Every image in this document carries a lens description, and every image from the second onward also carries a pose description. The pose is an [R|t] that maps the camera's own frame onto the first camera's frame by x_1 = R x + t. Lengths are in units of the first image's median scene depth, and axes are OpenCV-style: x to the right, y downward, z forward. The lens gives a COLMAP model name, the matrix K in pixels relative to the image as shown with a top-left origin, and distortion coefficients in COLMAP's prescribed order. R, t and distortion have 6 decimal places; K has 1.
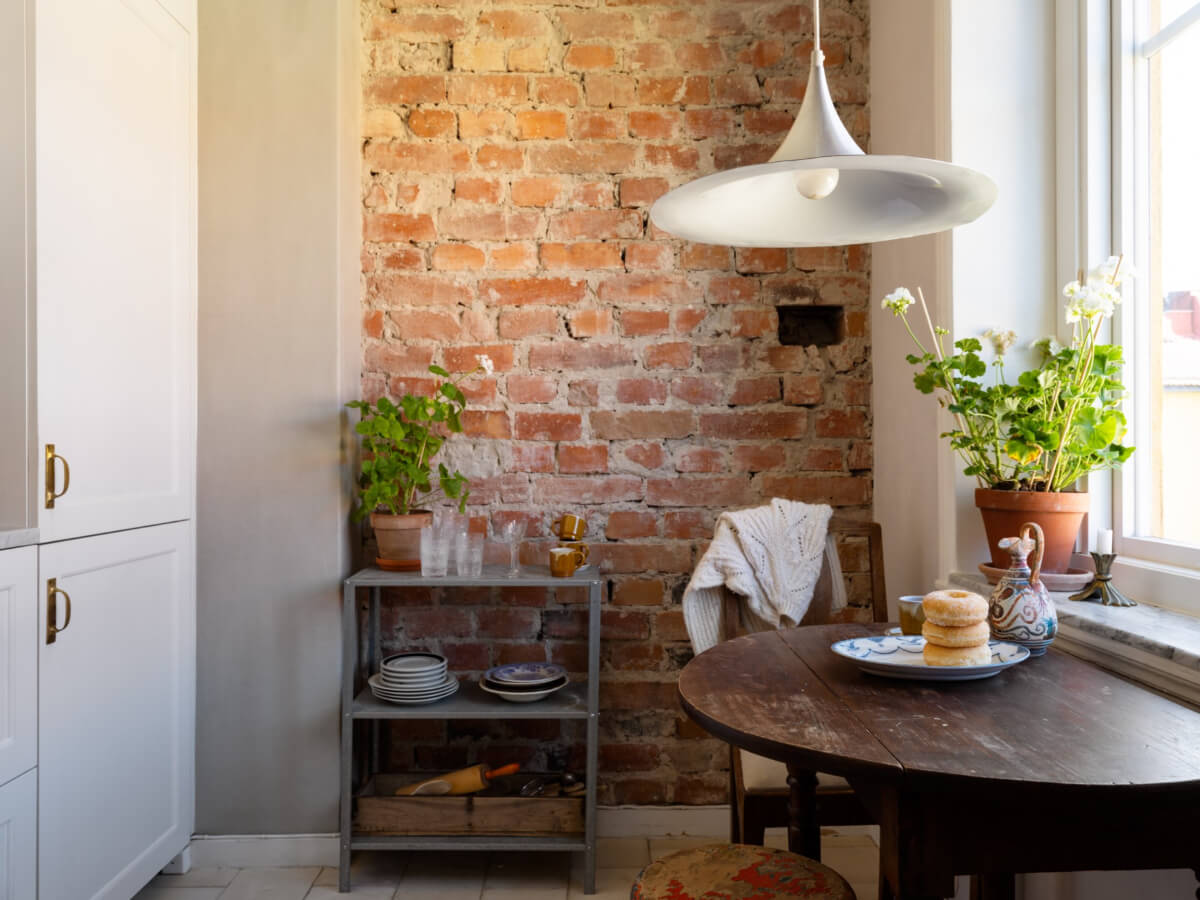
lens RADIAL K [[897.3, 0, 607.1], [0, 897.3, 451.9], [0, 0, 1]] dist [-0.001495, -0.000928]
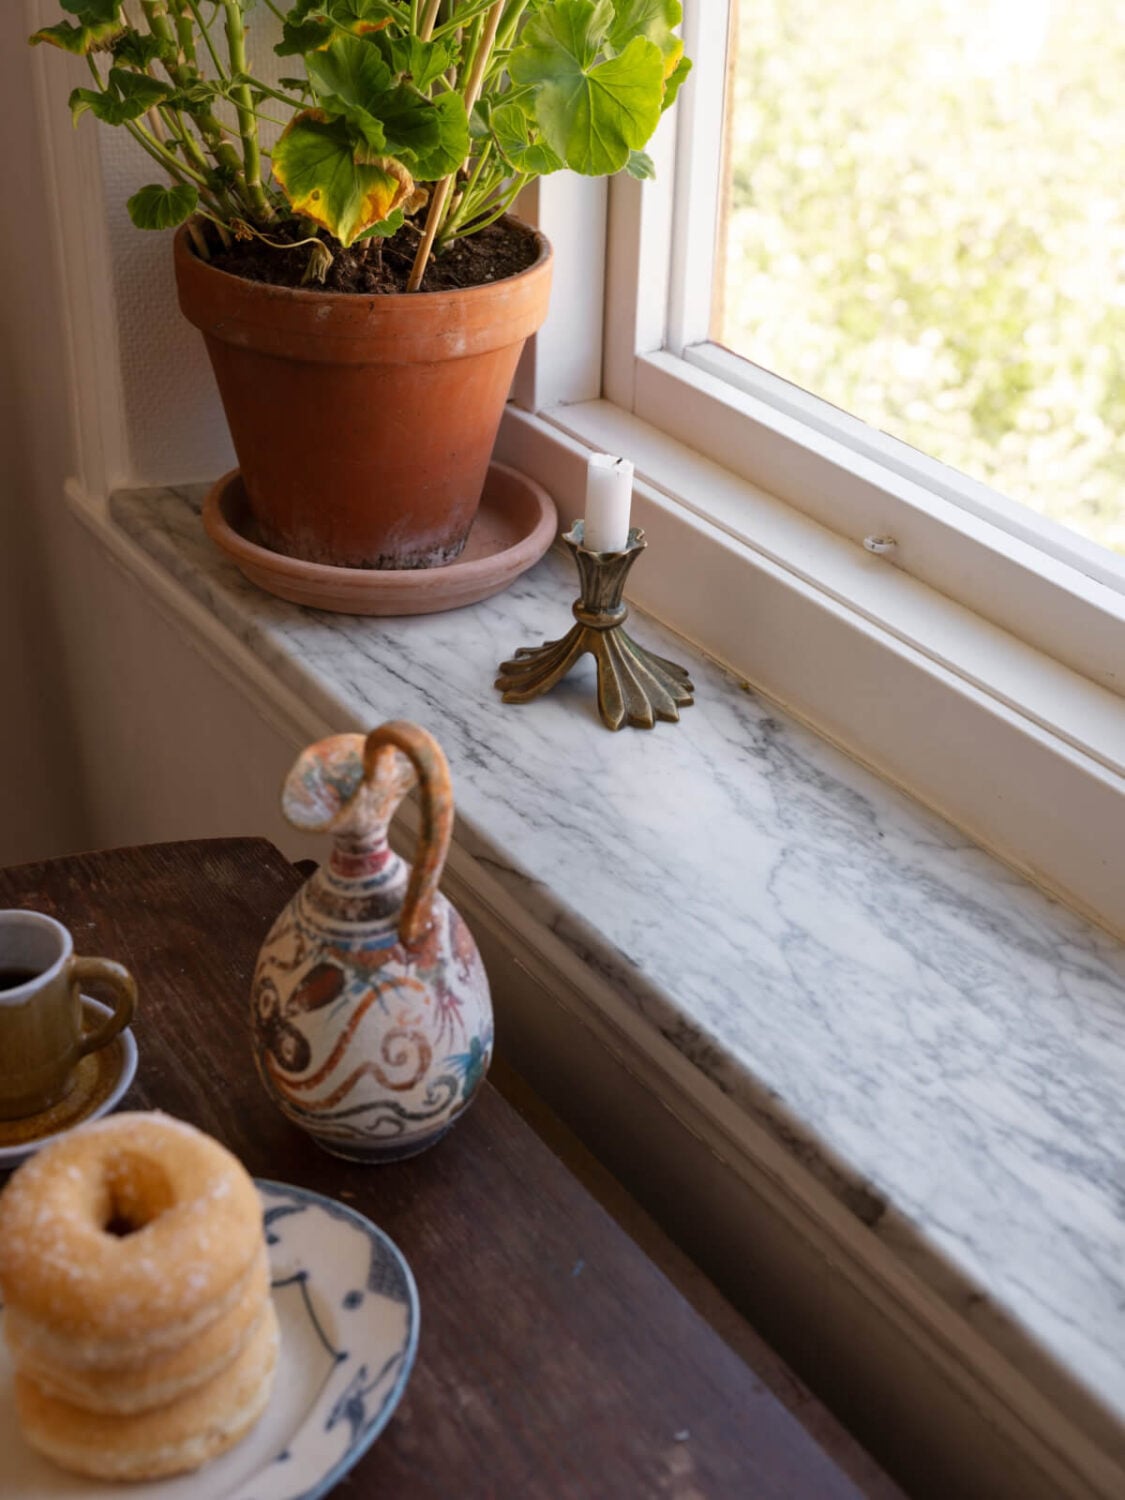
lens RADIAL K [[2117.3, 0, 558.8], [0, 2117.3, 749.9], [0, 0, 1]] dist [0.010581, 0.000000]
pose [[0.853436, -0.240351, 0.462470, 0.128864], [-0.027209, 0.865566, 0.500056, -0.106048], [-0.520487, -0.439349, 0.732165, 0.295487]]
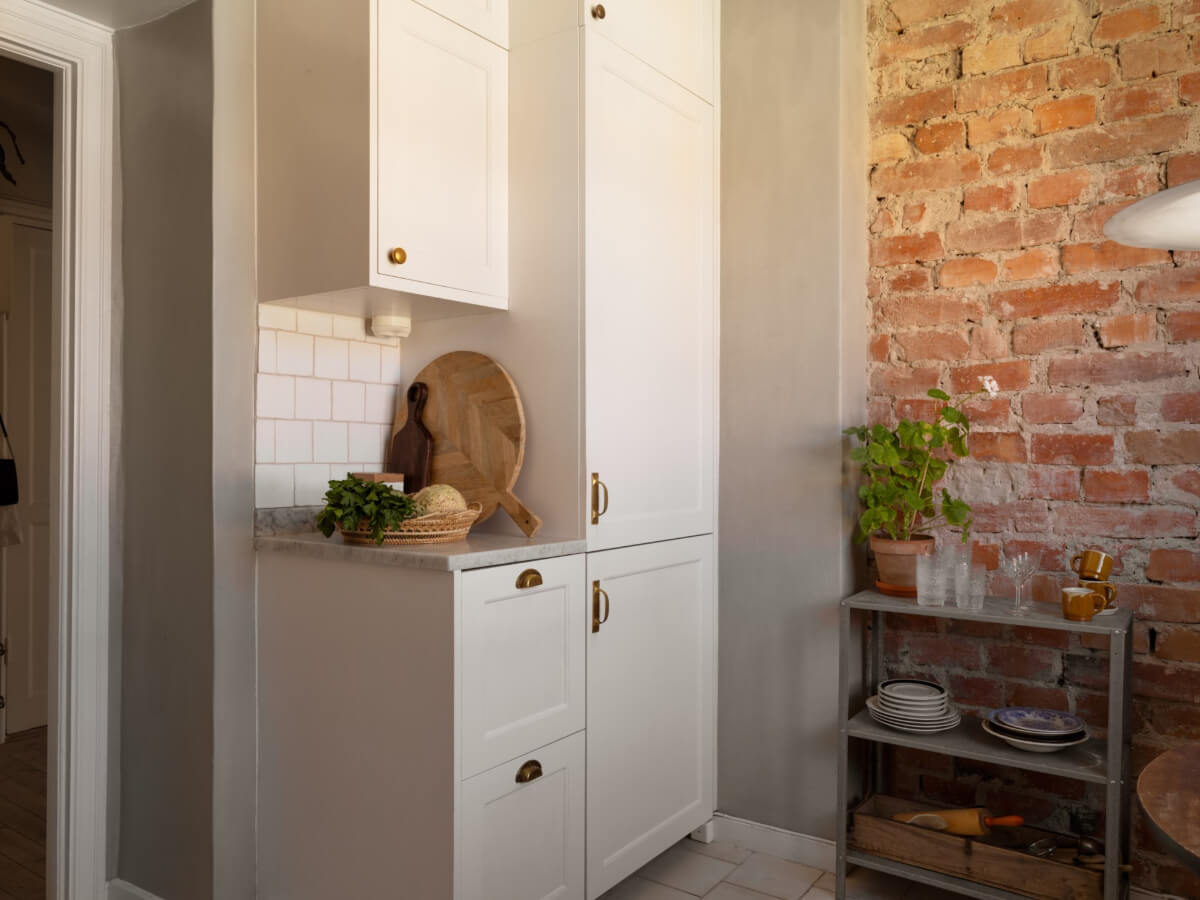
lens RADIAL K [[897.3, 0, 602.6], [0, 897.3, 454.3], [0, 0, 1]] dist [-0.001495, -0.000928]
pose [[0.809318, 0.002016, -0.587368, 0.081615], [-0.000395, 0.999996, 0.002888, -0.025672], [0.587371, -0.002105, 0.809315, -0.001787]]
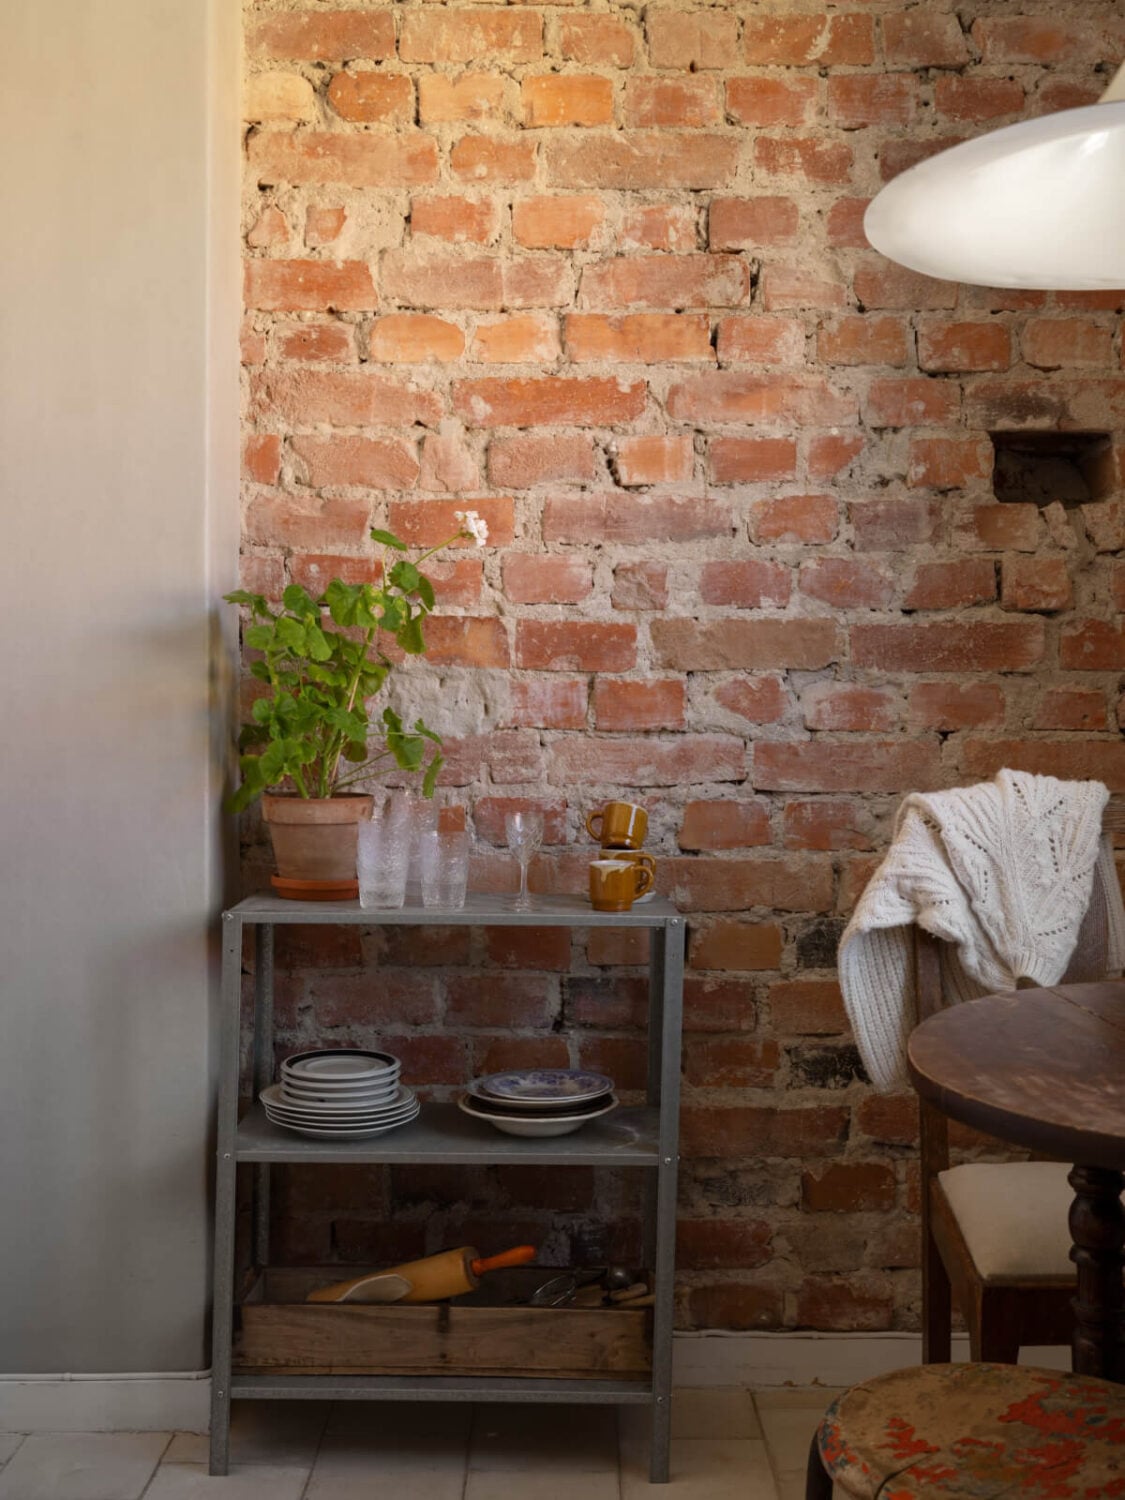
lens RADIAL K [[1620.4, 0, 571.4], [0, 1620.4, 748.4], [0, 0, 1]] dist [0.002773, 0.000000]
pose [[0.999959, 0.007950, -0.004344, -0.063896], [-0.007932, 0.999960, 0.004106, 0.030884], [0.004377, -0.004072, 0.999982, -0.001020]]
